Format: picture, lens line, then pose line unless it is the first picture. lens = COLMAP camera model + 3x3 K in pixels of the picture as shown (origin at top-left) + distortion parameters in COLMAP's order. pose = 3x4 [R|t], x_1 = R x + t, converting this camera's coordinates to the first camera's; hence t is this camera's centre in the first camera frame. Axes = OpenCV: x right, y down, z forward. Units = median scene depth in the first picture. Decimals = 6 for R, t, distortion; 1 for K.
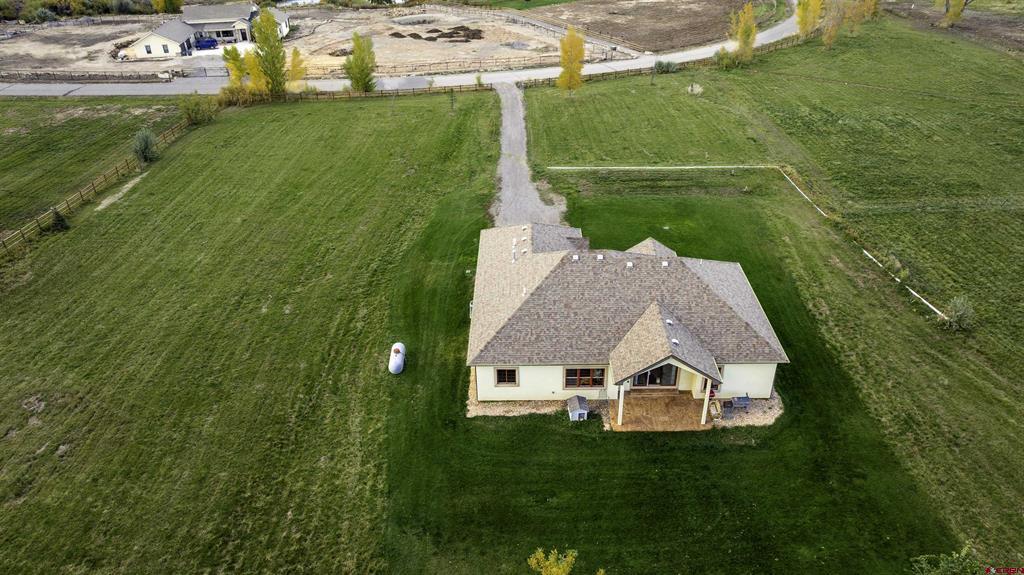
lens RADIAL K [[732.6, 0, 512.0], [0, 732.6, 287.5], [0, 0, 1]] dist [-0.016081, 0.002218]
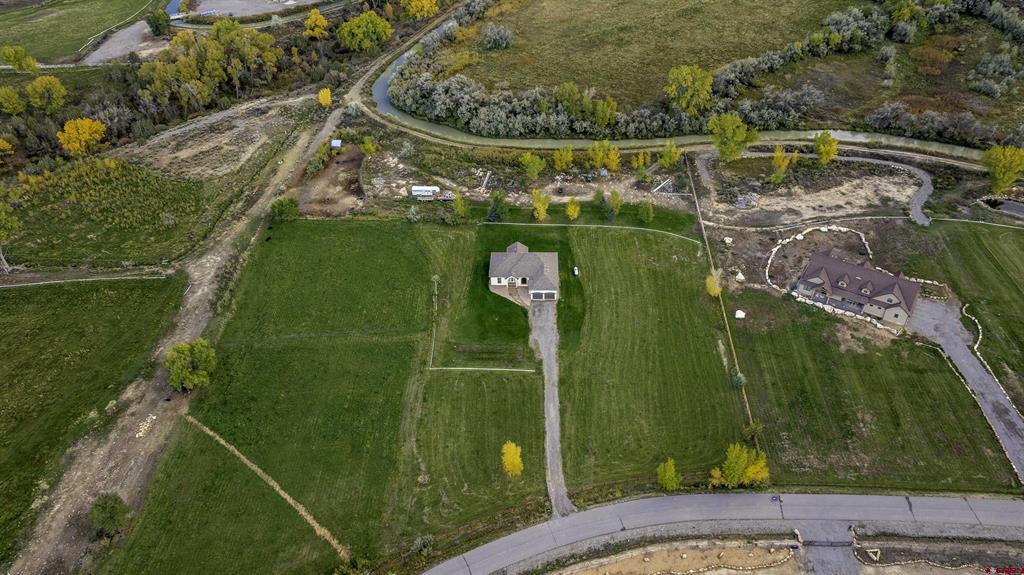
lens RADIAL K [[732.6, 0, 512.0], [0, 732.6, 287.5], [0, 0, 1]] dist [-0.016081, 0.002218]
pose [[-0.998652, 0.021733, 0.047140, 0.009436], [0.051805, 0.359778, 0.931599, -2.219466], [0.003286, 0.932785, -0.360419, 1.520970]]
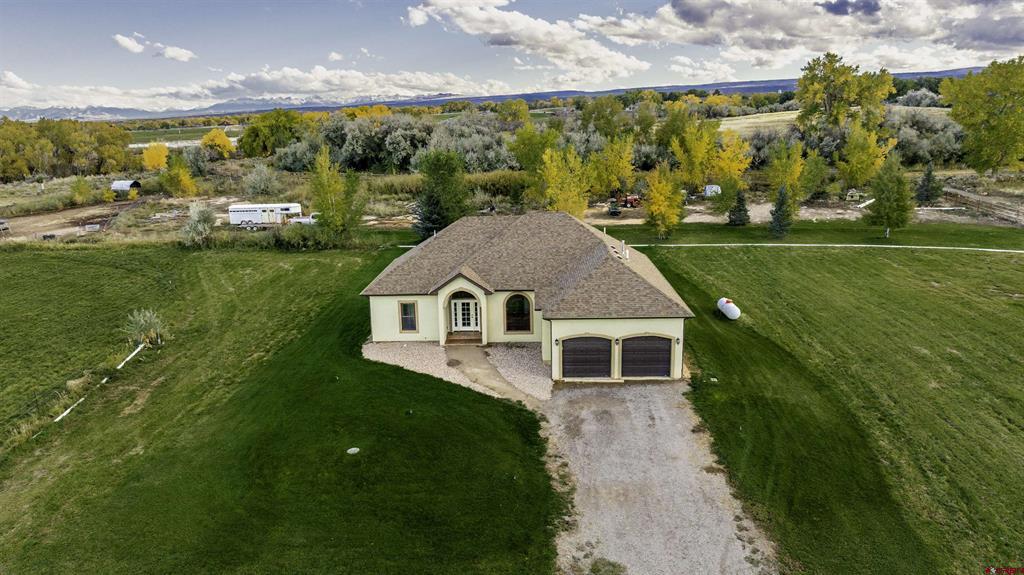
lens RADIAL K [[722.0, 0, 512.0], [0, 722.0, 287.5], [0, 0, 1]] dist [-0.013818, -0.000981]
pose [[-0.998898, 0.036126, 0.029963, 0.070528], [0.046780, 0.714501, 0.698069, -0.383355], [0.003810, 0.698701, -0.715404, 1.001281]]
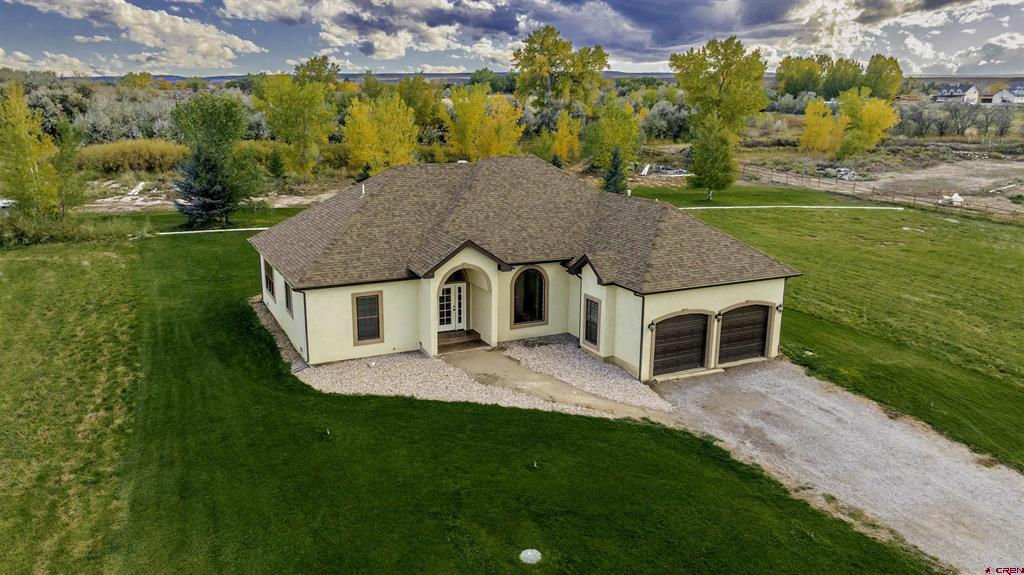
lens RADIAL K [[756.7, 0, 512.0], [0, 756.7, 287.5], [0, 0, 1]] dist [-0.019216, 0.000500]
pose [[-0.889334, 0.116918, -0.442058, 0.255592], [-0.228855, 0.723150, 0.651674, -0.253546], [0.395867, 0.680723, -0.616365, 0.867947]]
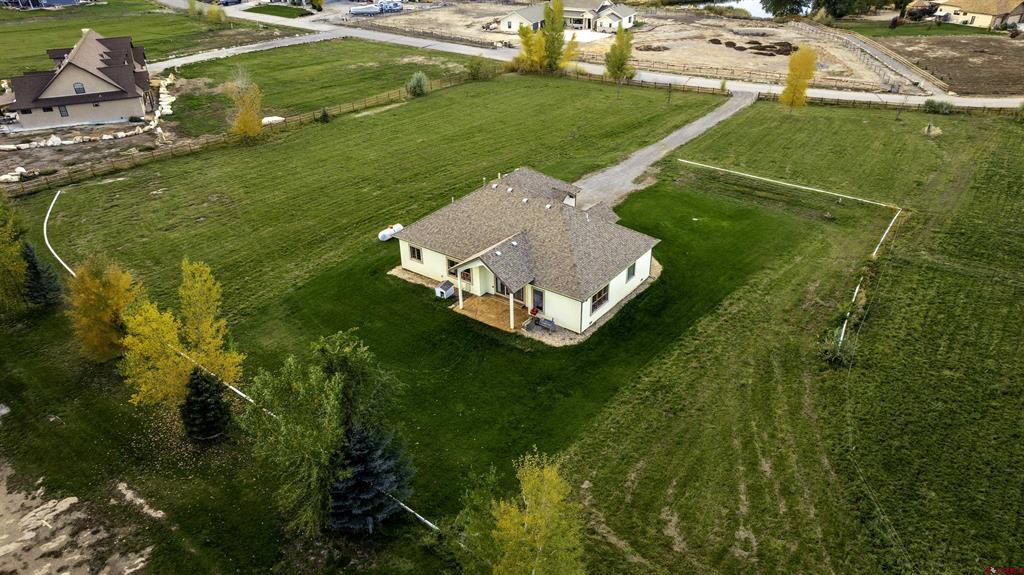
lens RADIAL K [[732.6, 0, 512.0], [0, 732.6, 287.5], [0, 0, 1]] dist [-0.016081, 0.002218]
pose [[0.809417, 0.296251, -0.507030, 0.452251], [-0.303227, 0.950258, 0.071154, 0.015445], [0.502889, 0.096152, 0.858986, -0.046151]]
